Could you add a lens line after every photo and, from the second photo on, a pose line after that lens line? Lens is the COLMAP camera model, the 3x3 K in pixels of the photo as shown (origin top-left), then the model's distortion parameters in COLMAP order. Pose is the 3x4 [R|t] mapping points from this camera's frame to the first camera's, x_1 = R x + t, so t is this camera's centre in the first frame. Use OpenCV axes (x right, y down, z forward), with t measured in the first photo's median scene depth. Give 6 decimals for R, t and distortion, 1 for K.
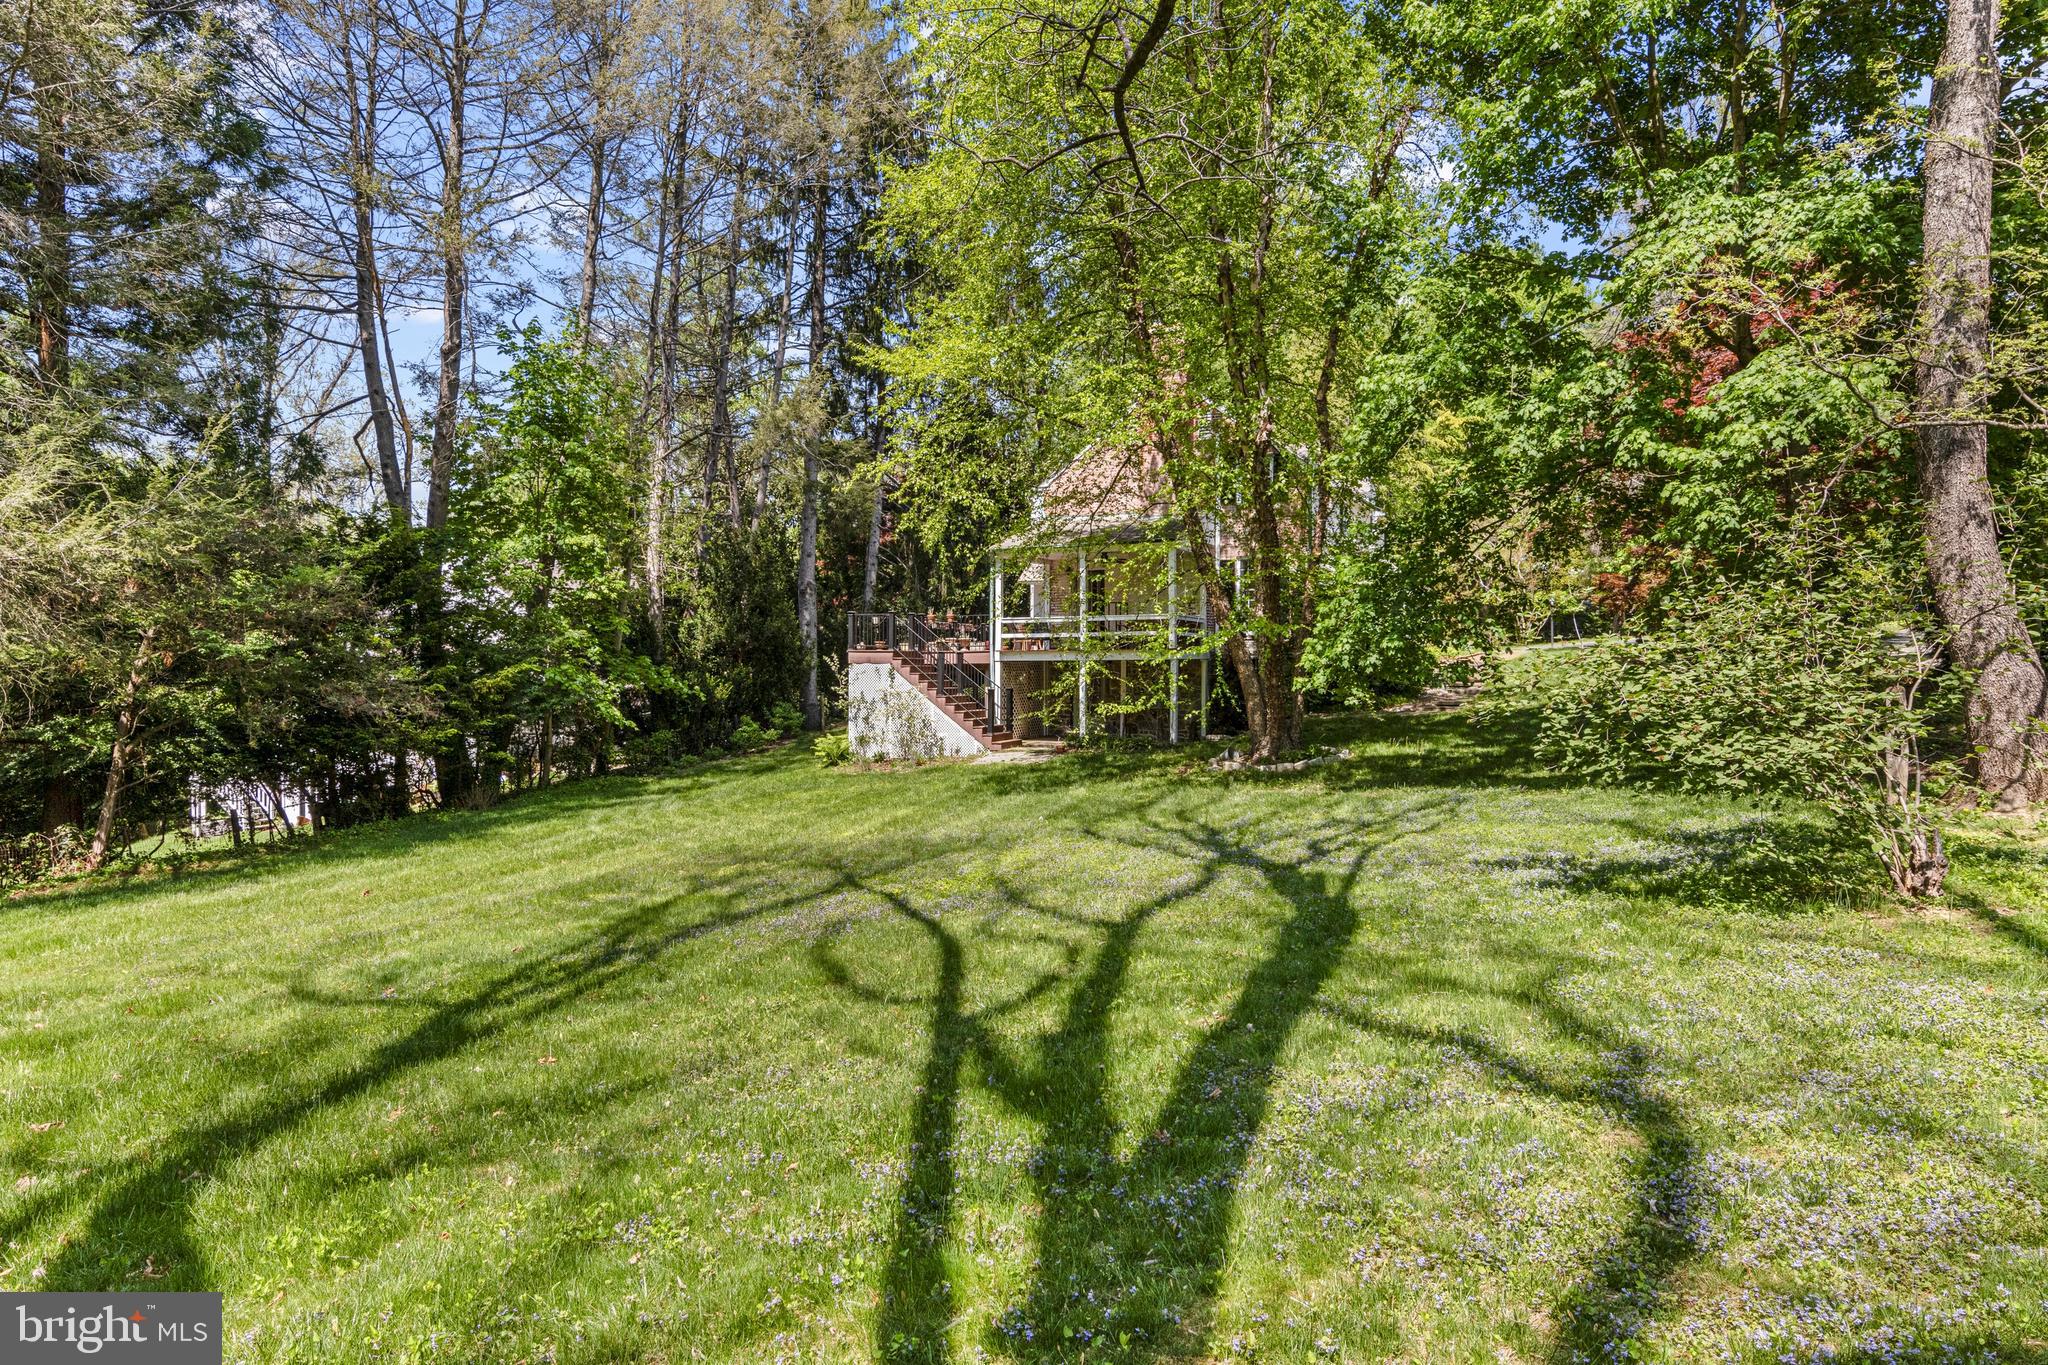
lens RADIAL K [[1332.2, 0, 1023.2], [0, 1332.2, 682.8], [0, 0, 1]] dist [0.000308, 0.000001]
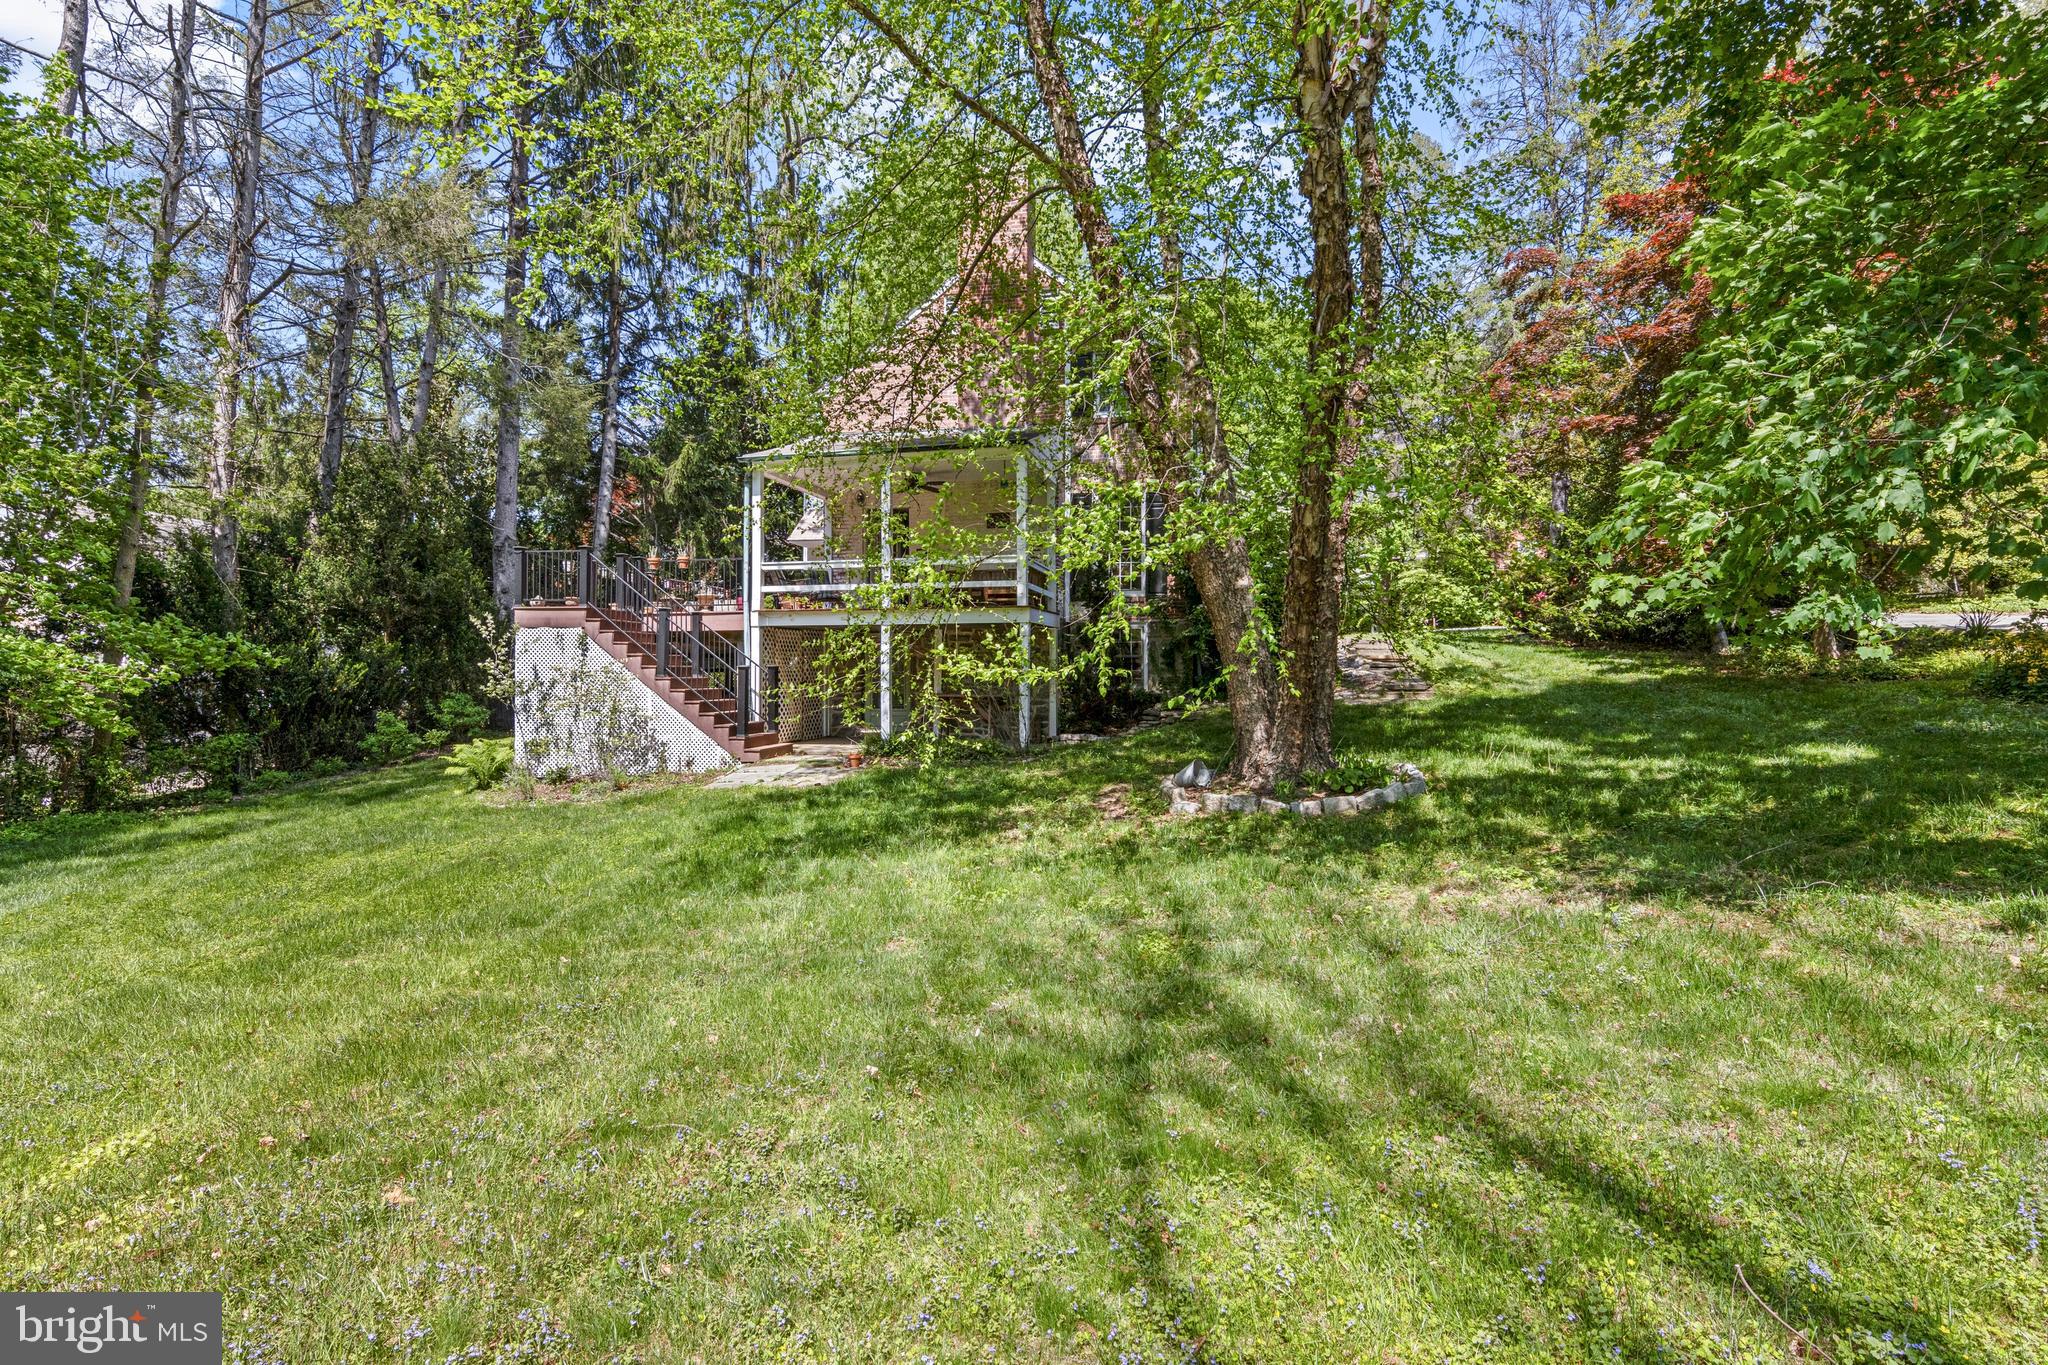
lens RADIAL K [[1054.4, 0, 1031.9], [0, 1054.4, 679.4], [0, 0, 1]] dist [0.006876, -0.001532]
pose [[0.975300, -0.000457, 0.220882, -0.000630], [0.001226, 0.999994, -0.003344, 0.012610], [-0.220879, 0.003532, 0.975295, 0.456159]]
